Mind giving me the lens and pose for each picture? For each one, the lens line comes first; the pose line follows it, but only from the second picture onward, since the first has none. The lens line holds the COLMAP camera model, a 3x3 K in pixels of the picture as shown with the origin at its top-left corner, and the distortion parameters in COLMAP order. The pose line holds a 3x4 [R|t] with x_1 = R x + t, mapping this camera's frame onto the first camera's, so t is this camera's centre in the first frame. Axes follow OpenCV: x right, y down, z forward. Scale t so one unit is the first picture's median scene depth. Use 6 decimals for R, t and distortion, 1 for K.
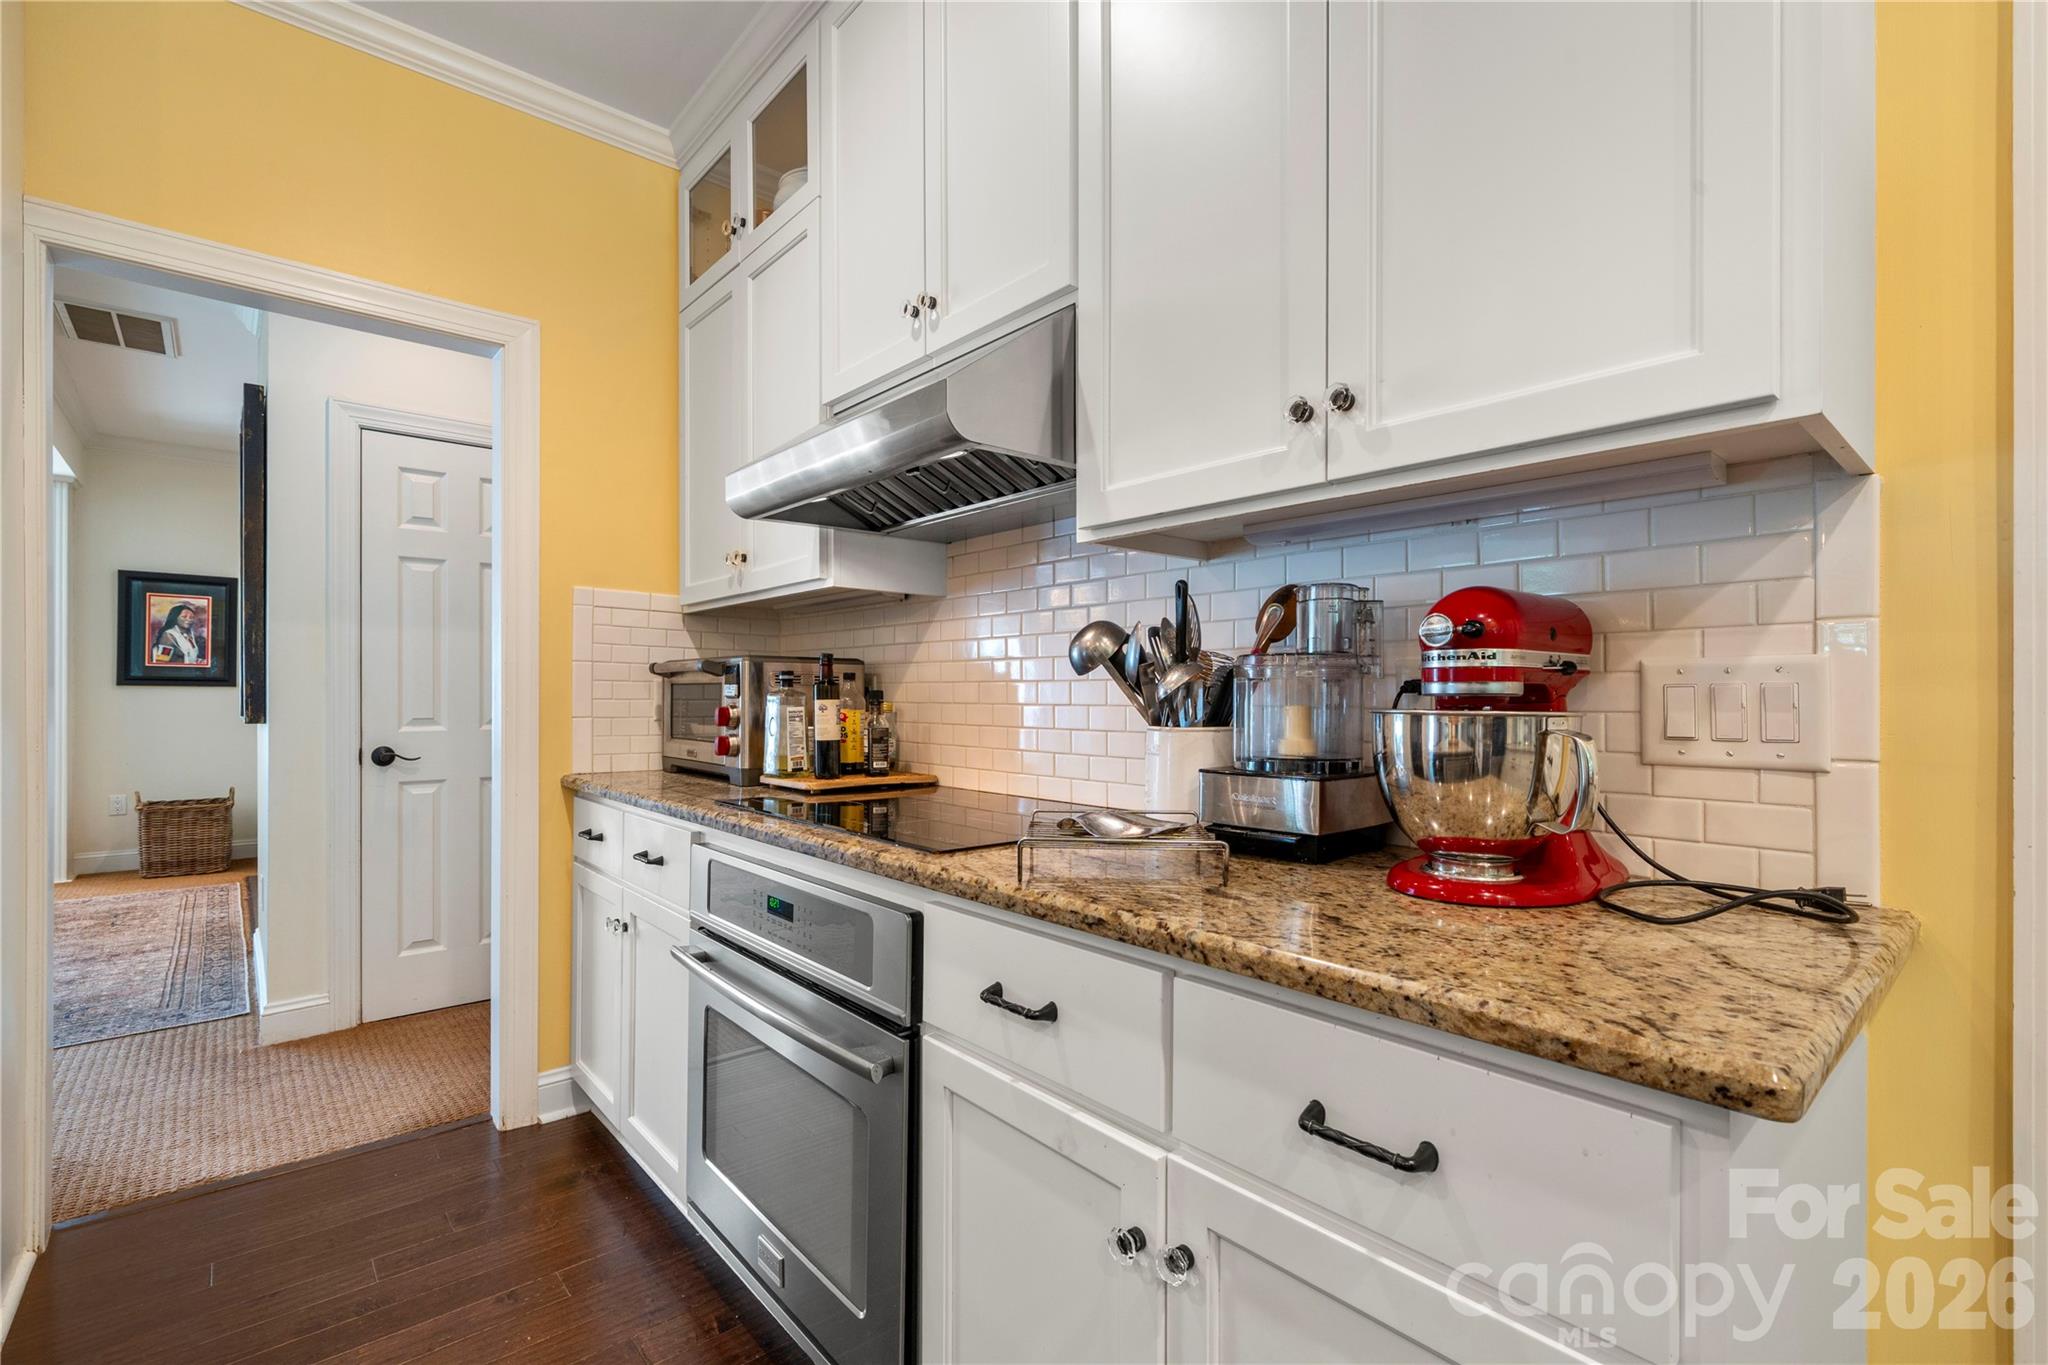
lens RADIAL K [[912.3, 0, 1015.4], [0, 912.3, 687.6], [0, 0, 1]] dist [0.003331, 0.001460]
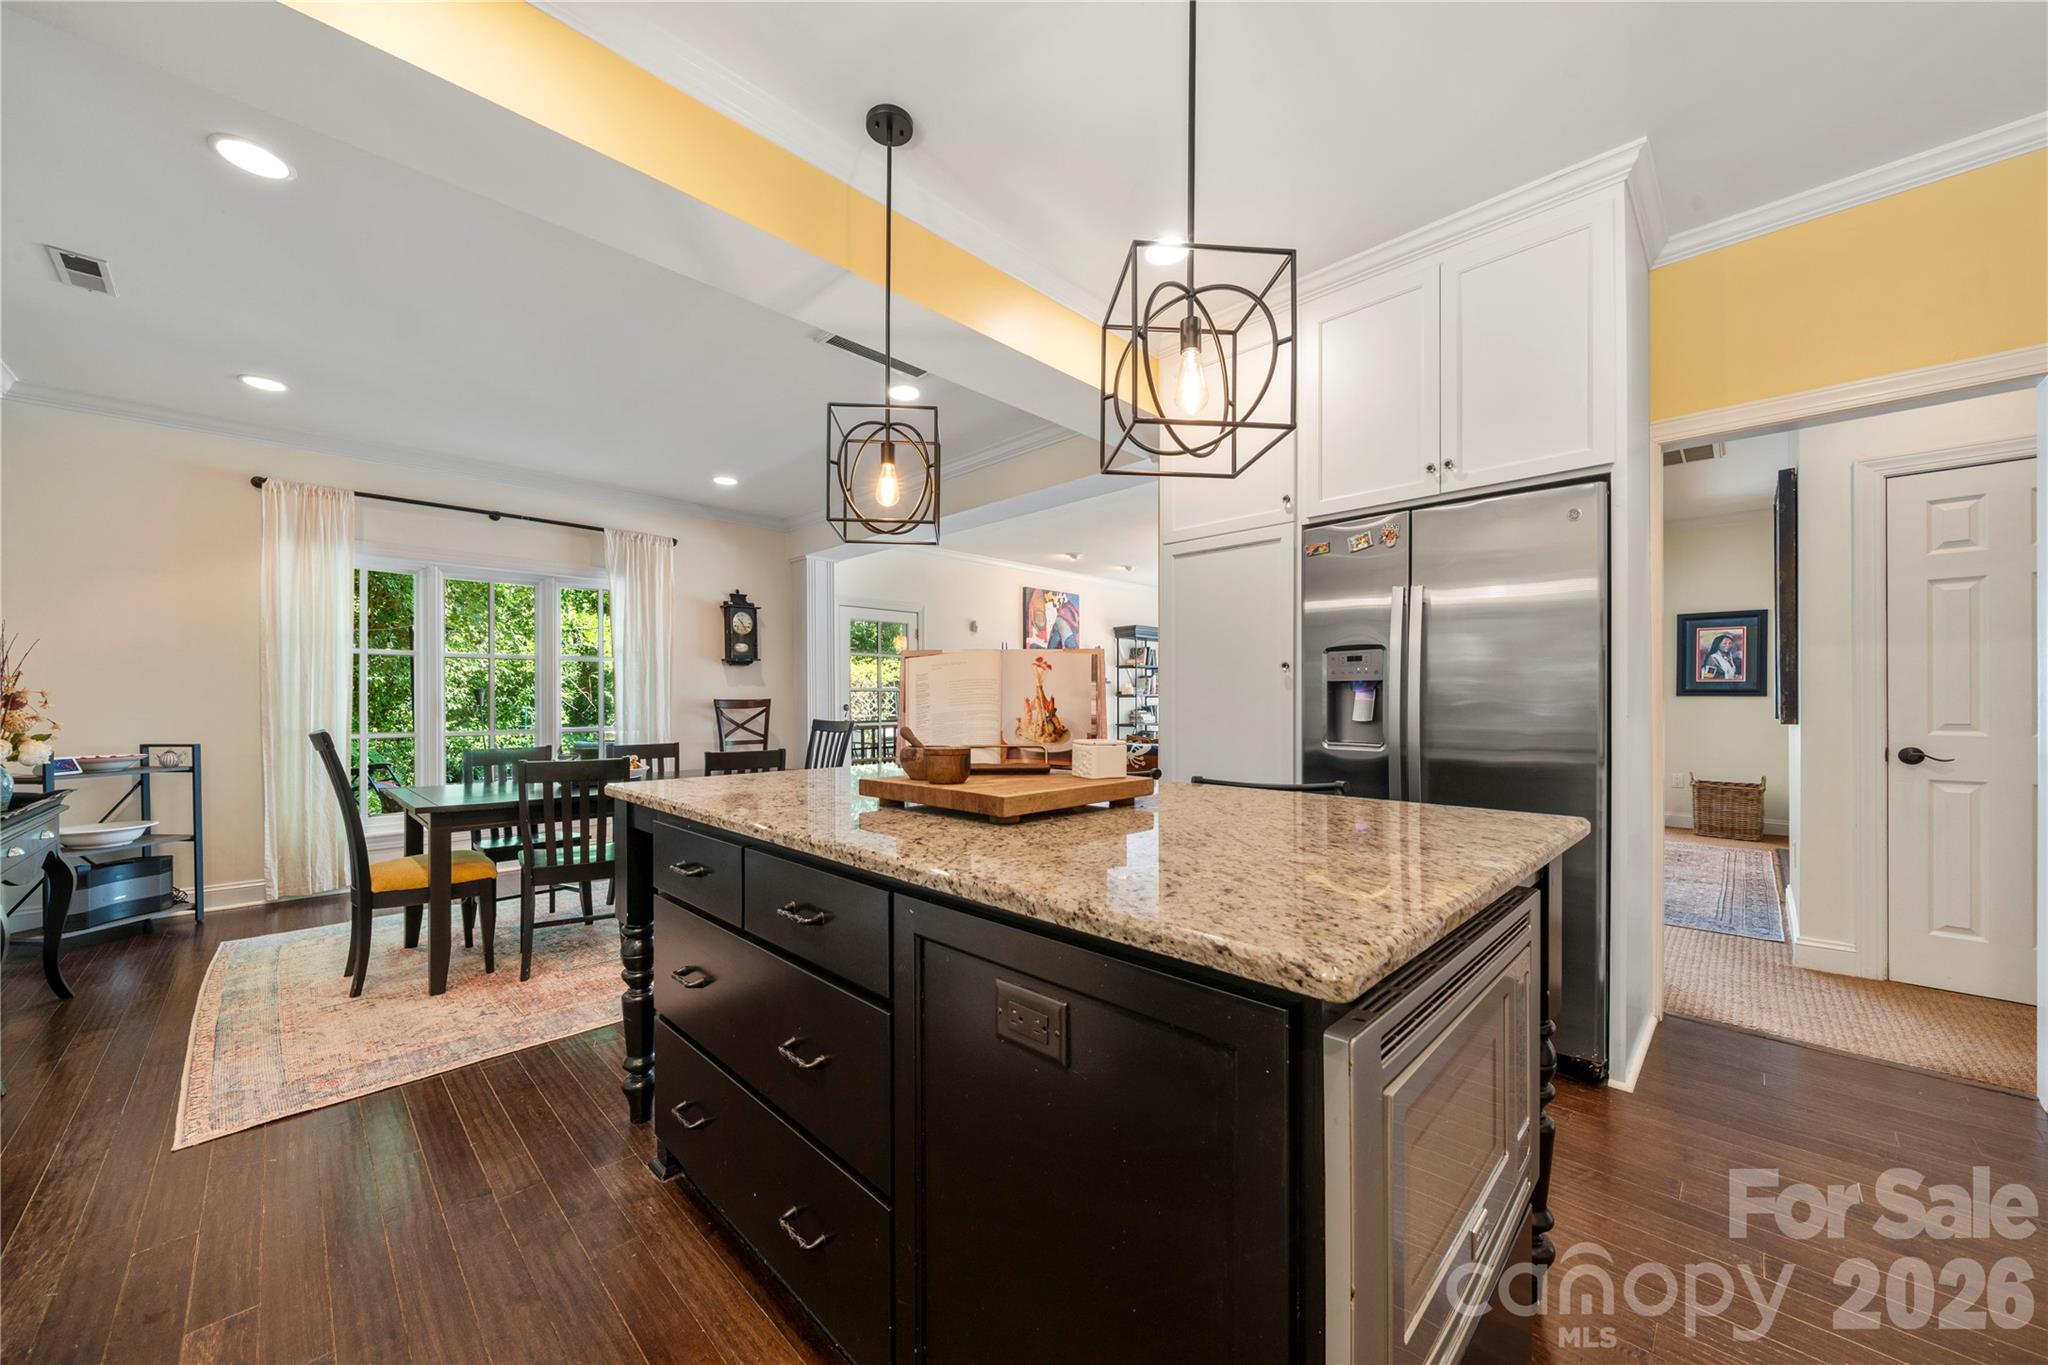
lens RADIAL K [[743.4, 0, 1005.8], [0, 743.4, 703.5], [0, 0, 1]] dist [-0.005858, -0.000111]
pose [[0.070325, 0.001960, -0.997522, 0.269989], [0.005933, 0.999980, 0.002383, 0.000534], [0.997506, -0.006086, 0.070312, -0.356520]]
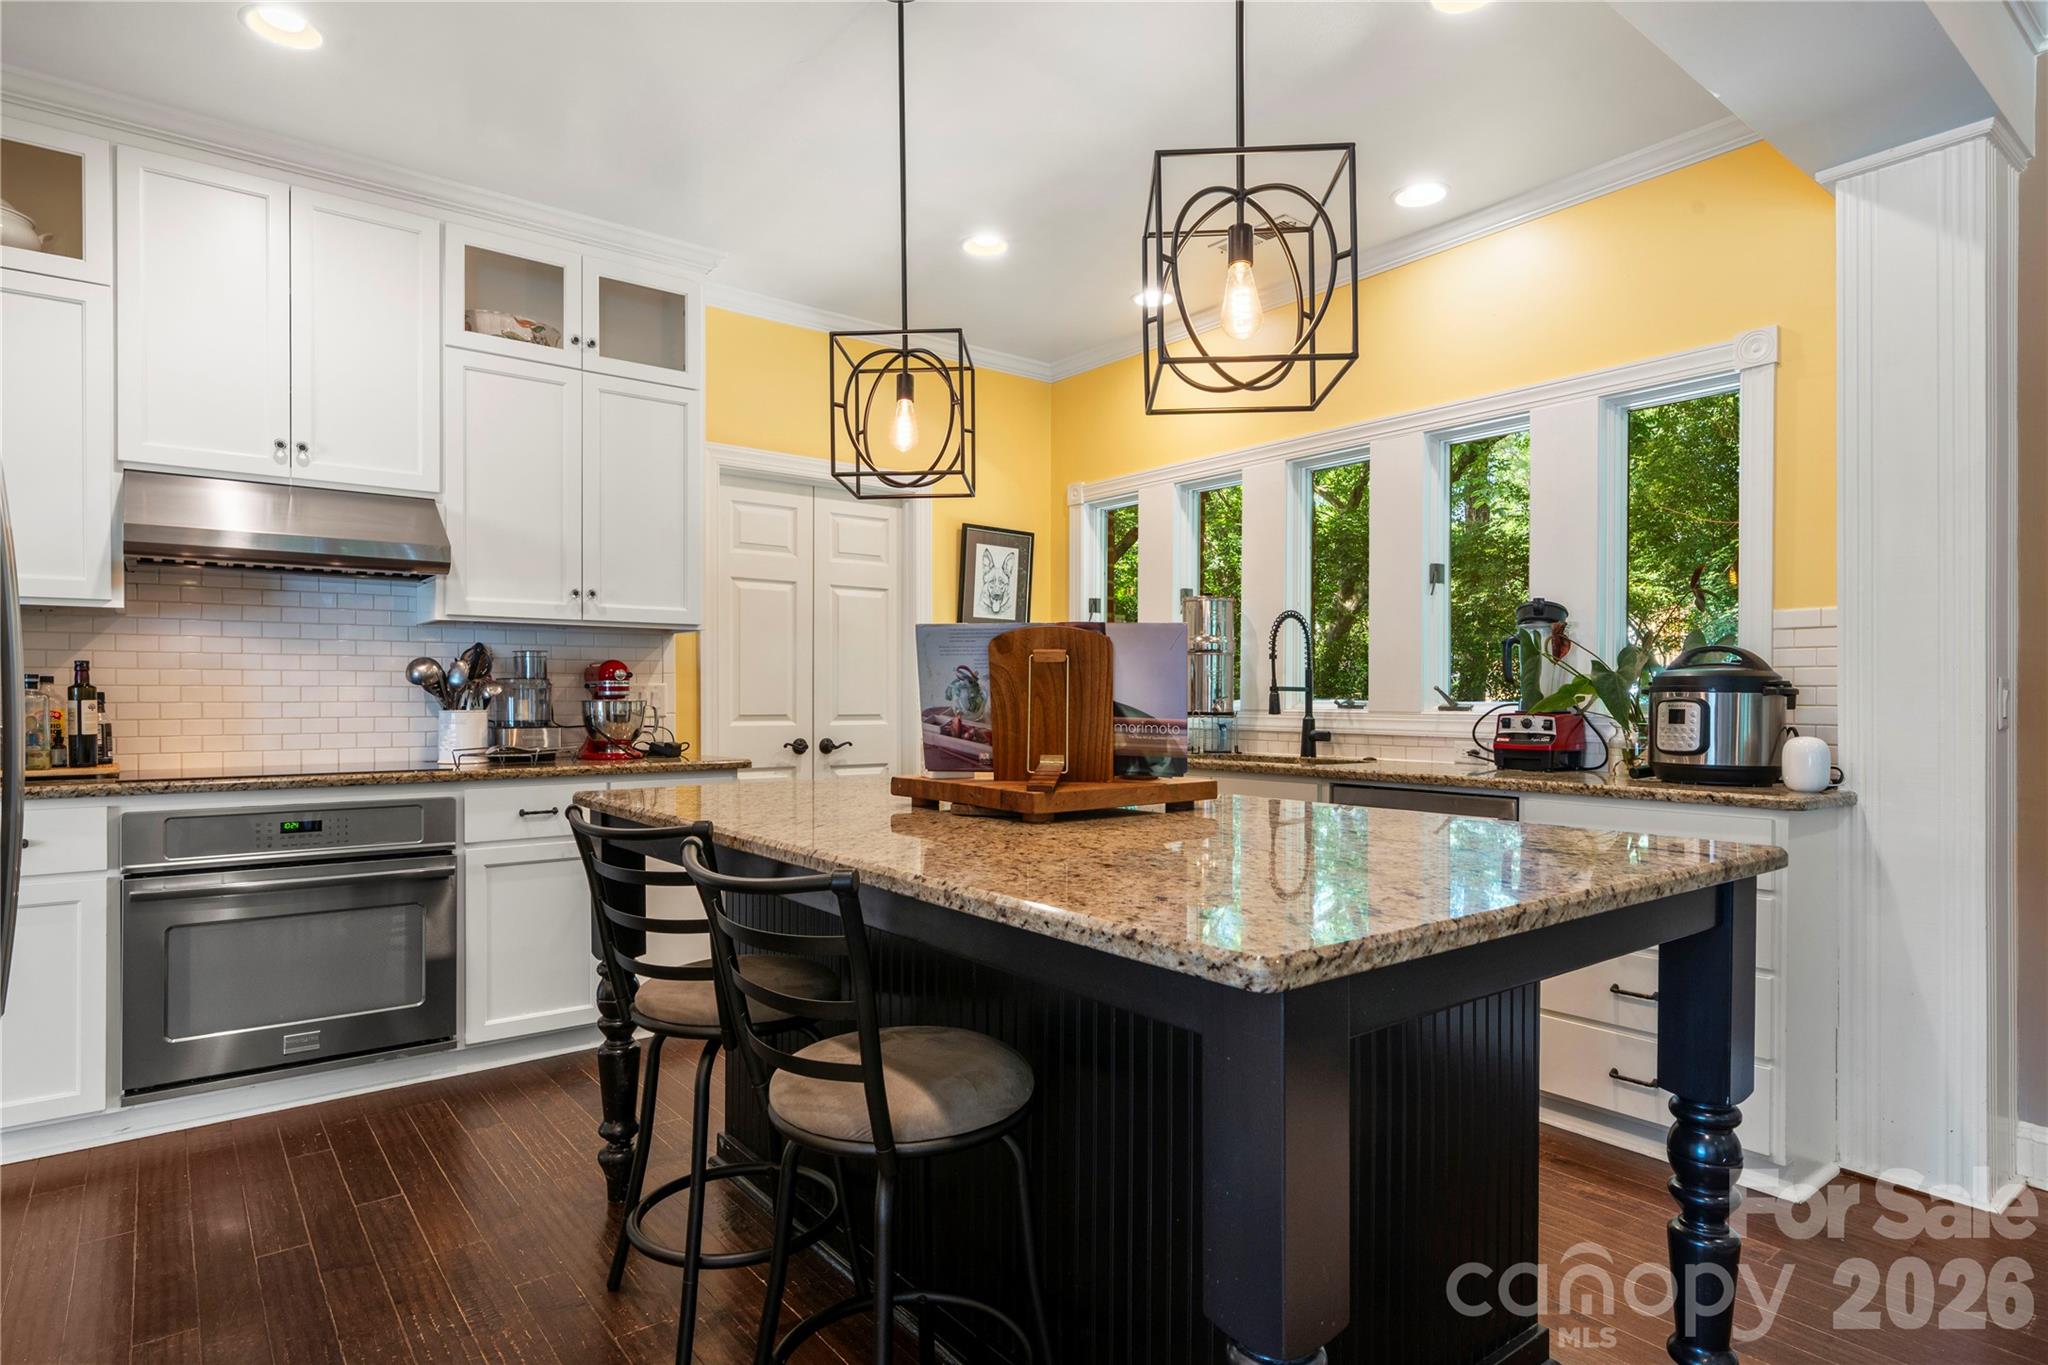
lens RADIAL K [[1114.0, 0, 1021.8], [0, 1114.0, 693.5], [0, 0, 1]] dist [0.004459, 0.001892]
pose [[0.050003, 0.002027, 0.998747, -1.367971], [-0.005066, 0.999986, -0.001776, 0.001392], [-0.998736, -0.004971, 0.050013, -0.243261]]
